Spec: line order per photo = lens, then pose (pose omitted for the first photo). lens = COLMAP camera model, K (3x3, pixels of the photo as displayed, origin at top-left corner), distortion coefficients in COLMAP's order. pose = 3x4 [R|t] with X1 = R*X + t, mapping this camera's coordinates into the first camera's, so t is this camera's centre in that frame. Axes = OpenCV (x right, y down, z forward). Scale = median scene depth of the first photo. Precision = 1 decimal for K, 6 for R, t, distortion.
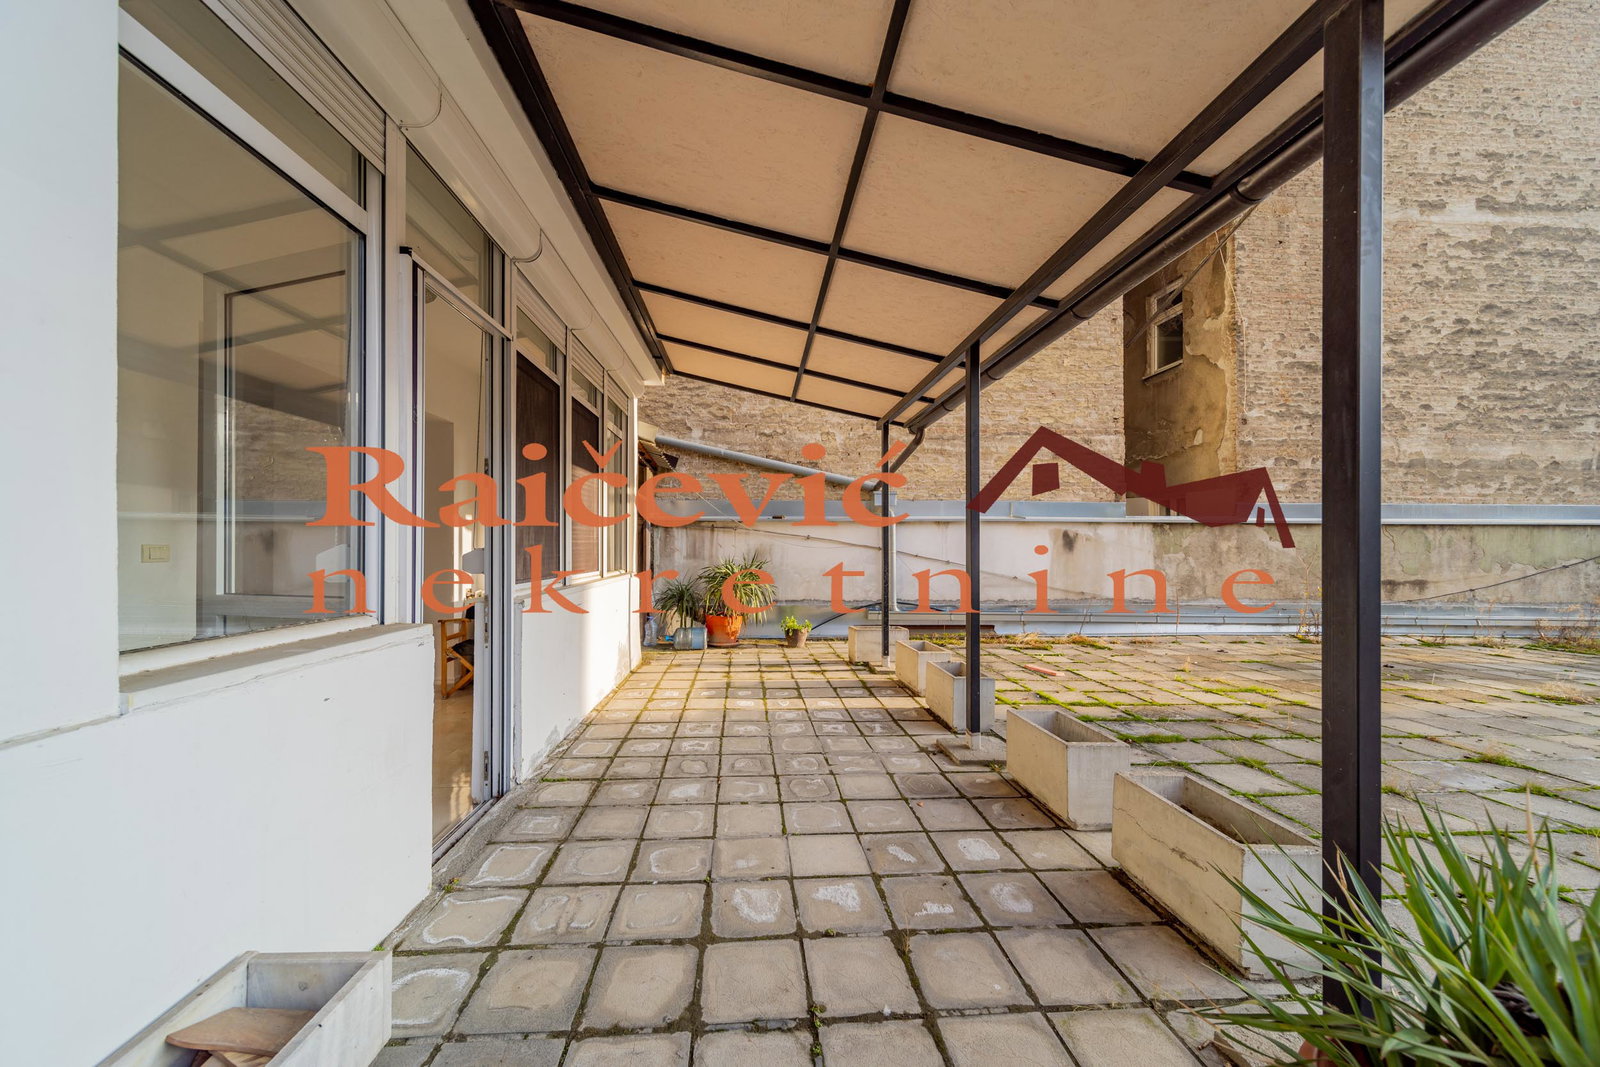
lens RADIAL K [[571.9, 0, 787.5], [0, 571.9, 541.0], [0, 0, 1]] dist [0.001052, -0.000201]
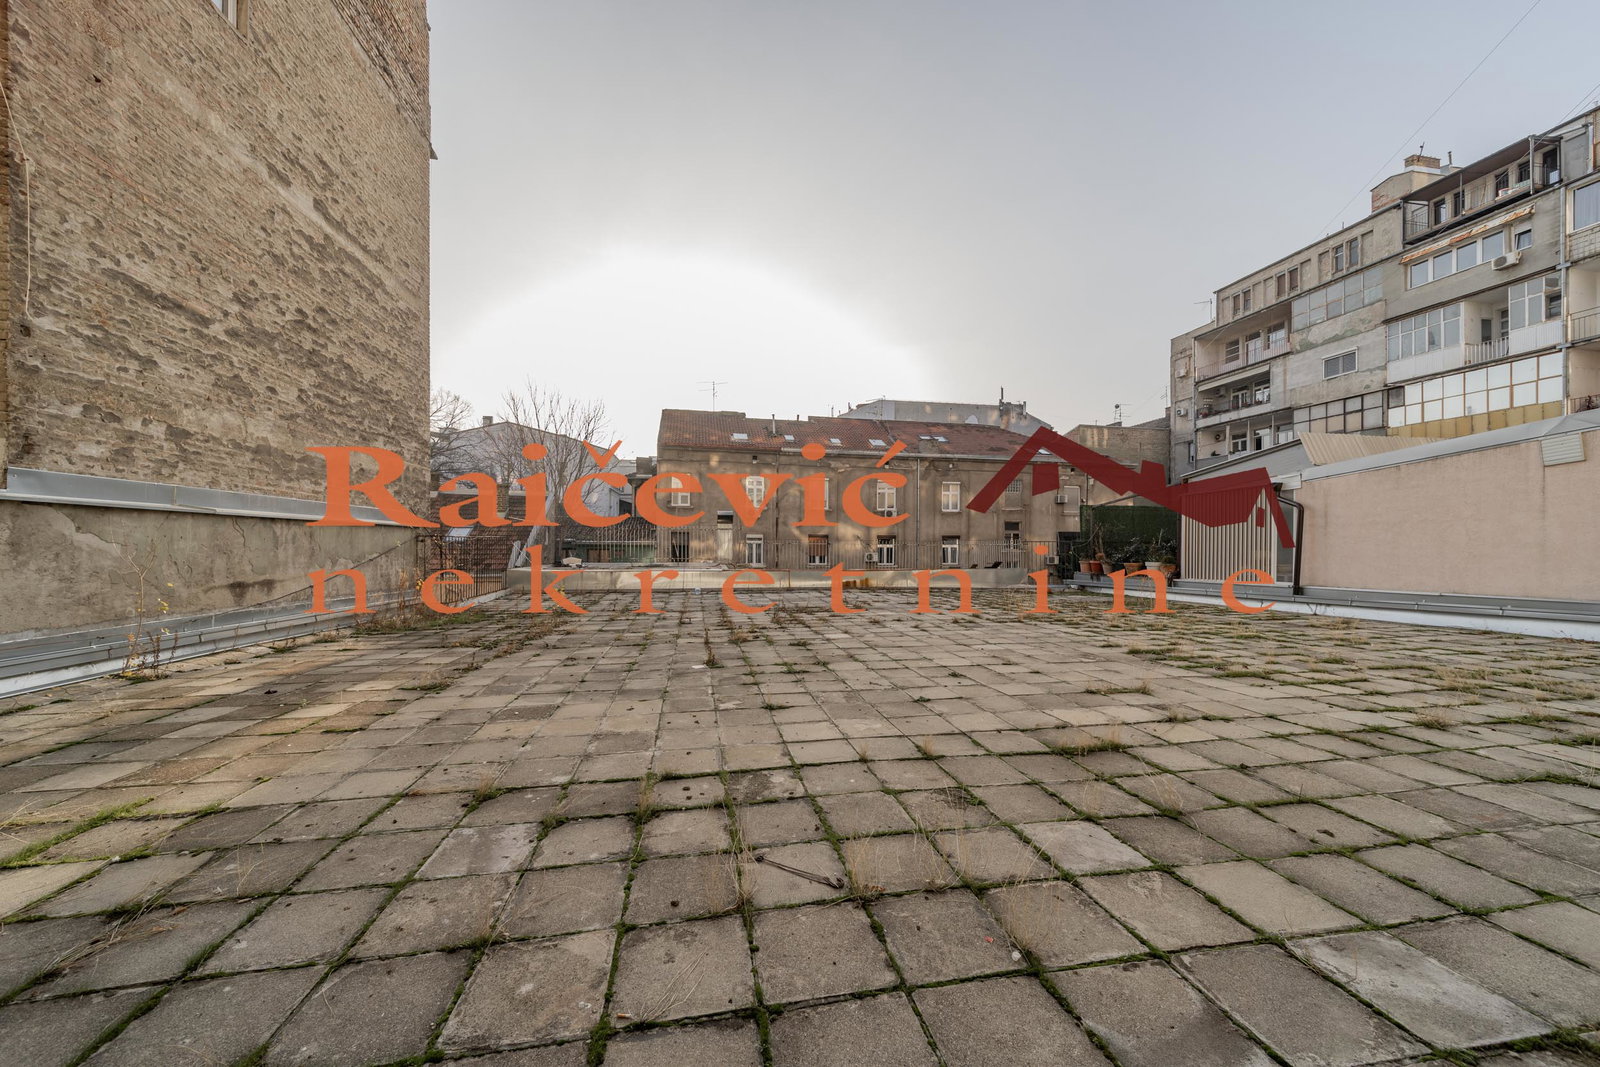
lens RADIAL K [[571.9, 0, 787.2], [0, 571.9, 541.0], [0, 0, 1]] dist [0.001052, -0.000201]
pose [[-0.072208, 0.003906, 0.997382, 0.147867], [-0.006610, 0.999968, -0.004395, 0.005992], [-0.997368, -0.006910, -0.072180, 0.249019]]
